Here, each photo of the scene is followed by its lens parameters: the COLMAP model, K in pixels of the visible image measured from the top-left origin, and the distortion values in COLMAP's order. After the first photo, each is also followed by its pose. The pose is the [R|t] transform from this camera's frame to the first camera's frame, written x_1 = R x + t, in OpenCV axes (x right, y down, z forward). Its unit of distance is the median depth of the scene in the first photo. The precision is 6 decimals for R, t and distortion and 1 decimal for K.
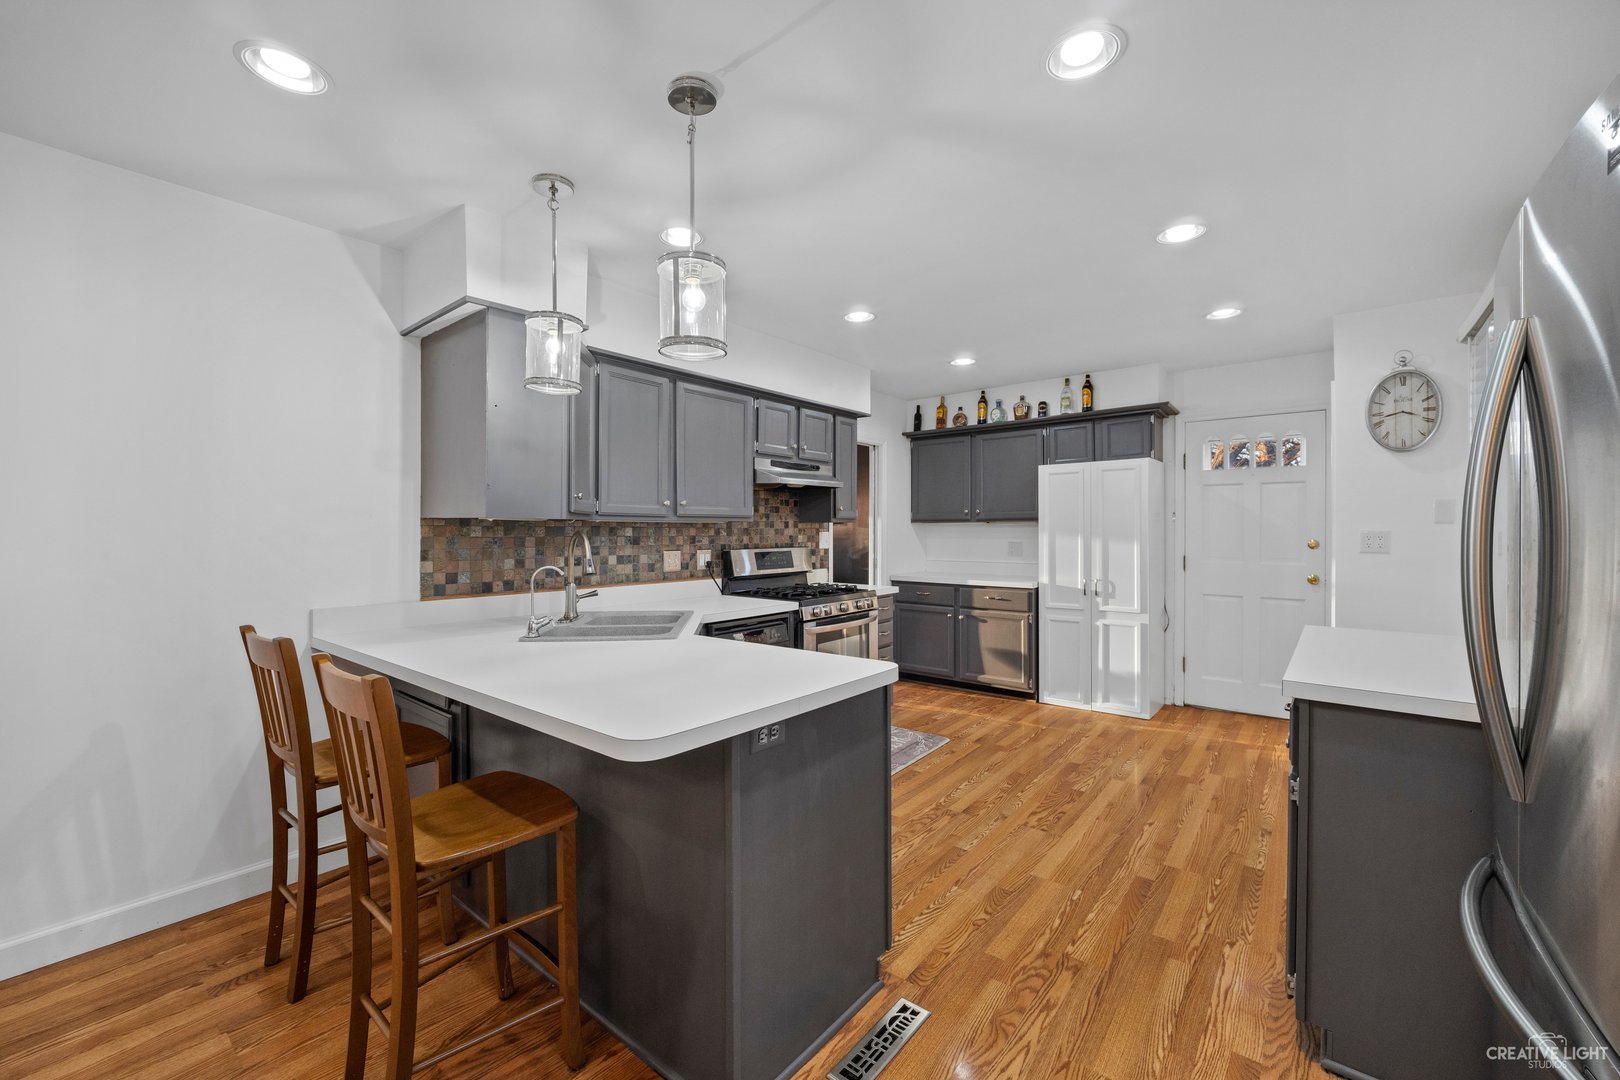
lens RADIAL K [[655.9, 0, 811.7], [0, 655.9, 541.0], [0, 0, 1]] dist [-0.000289, -0.000018]
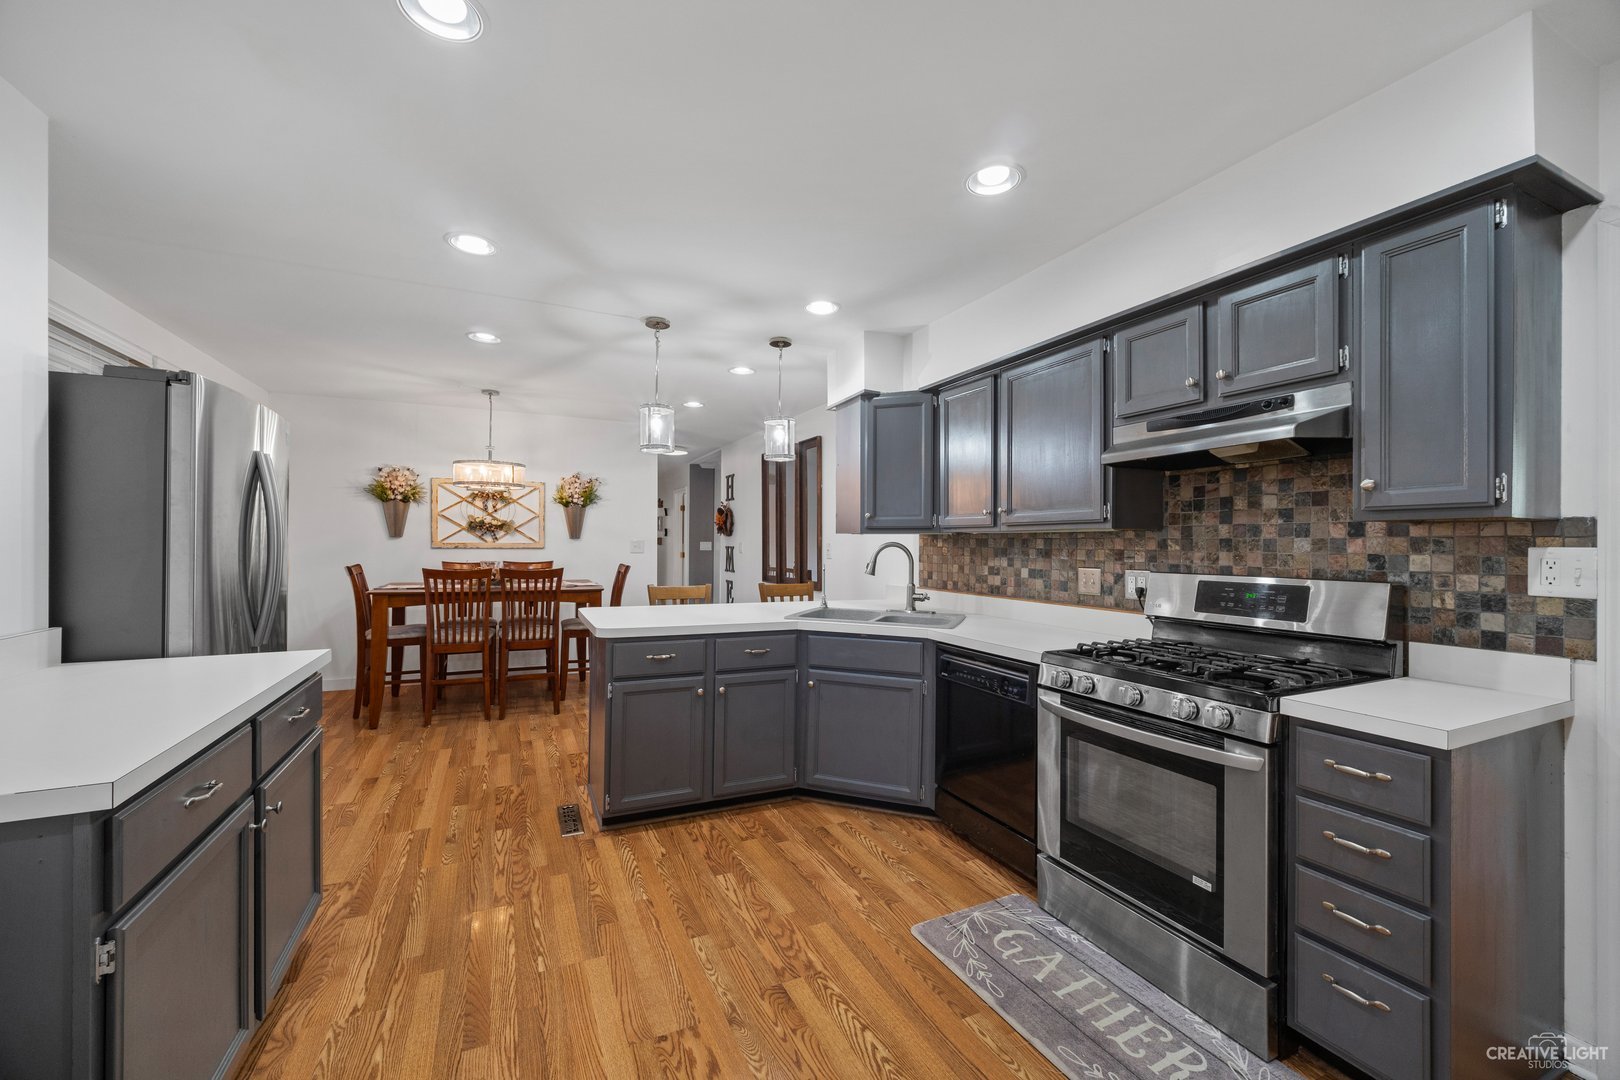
lens RADIAL K [[655.9, 0, 816.3], [0, 655.9, 548.0], [0, 0, 1]] dist [-0.000289, -0.000018]
pose [[-0.441514, 0.001589, -0.897253, 0.700536], [-0.022634, 0.999660, 0.012908, -0.012976], [0.896969, 0.026008, -0.441328, 1.168080]]
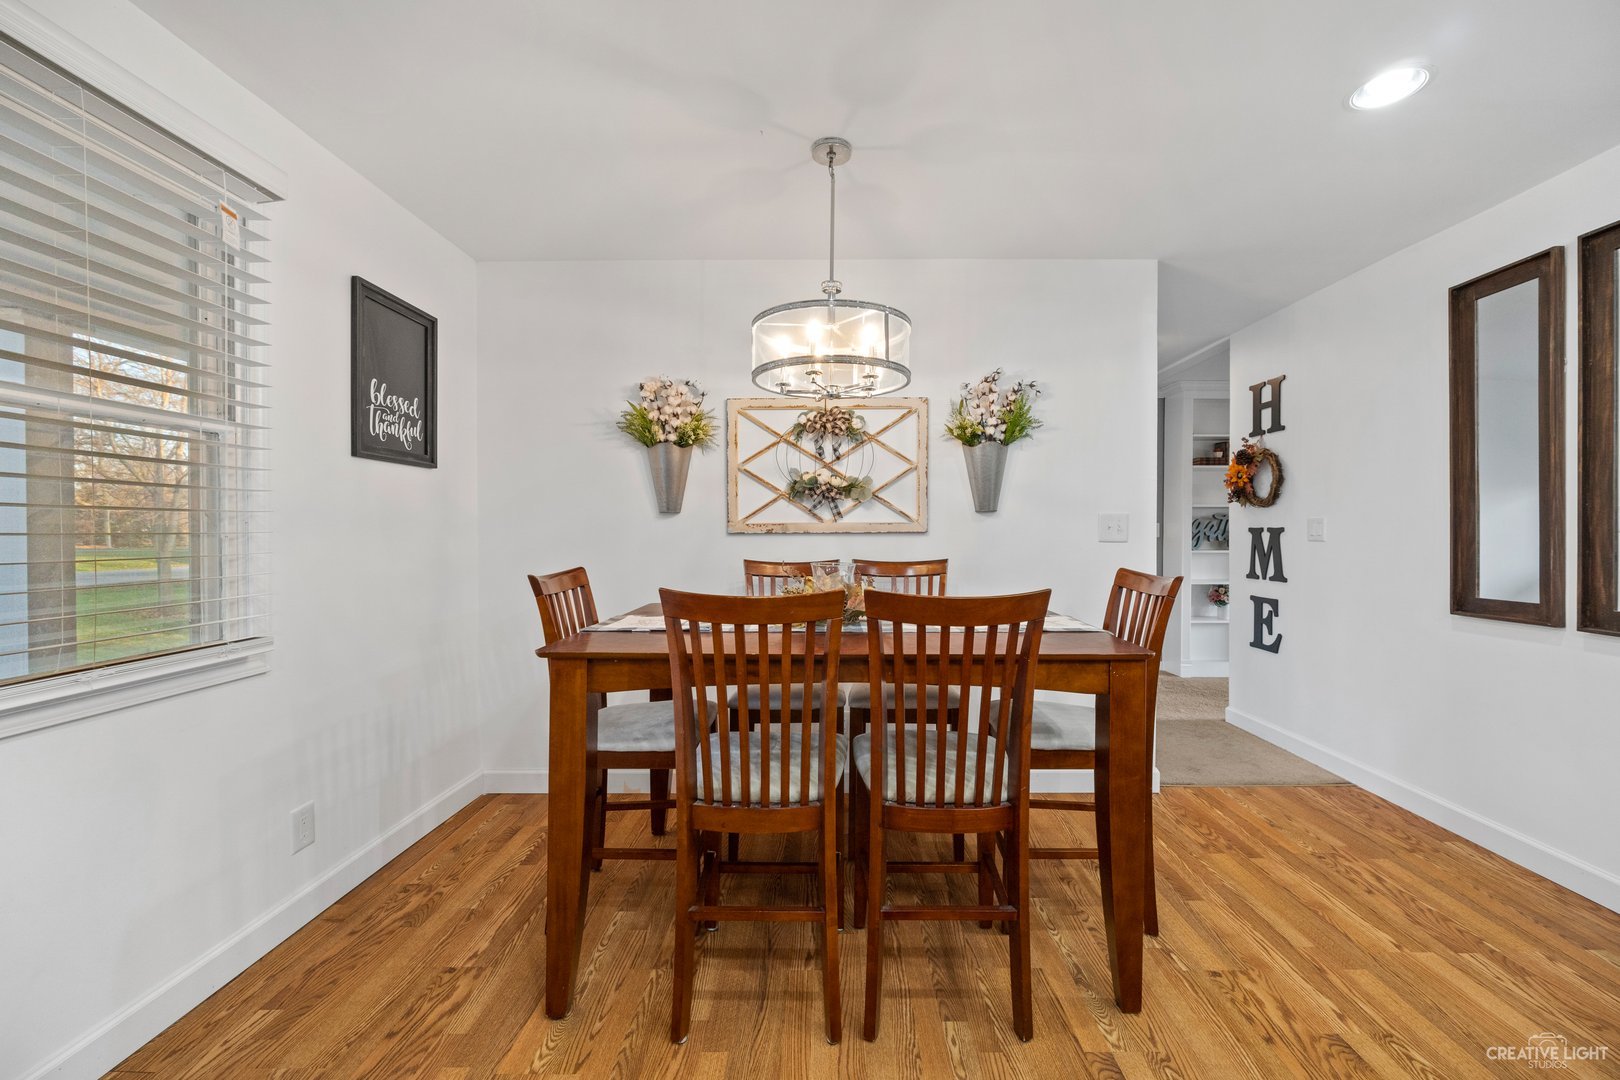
lens RADIAL K [[655.9, 0, 813.3], [0, 655.9, 538.6], [0, 0, 1]] dist [-0.000289, -0.000018]
pose [[-0.799271, 0.005491, -0.600945, 0.405539], [-0.006813, 0.999811, 0.018197, 0.002673], [0.600932, 0.018639, -0.799083, 0.771281]]
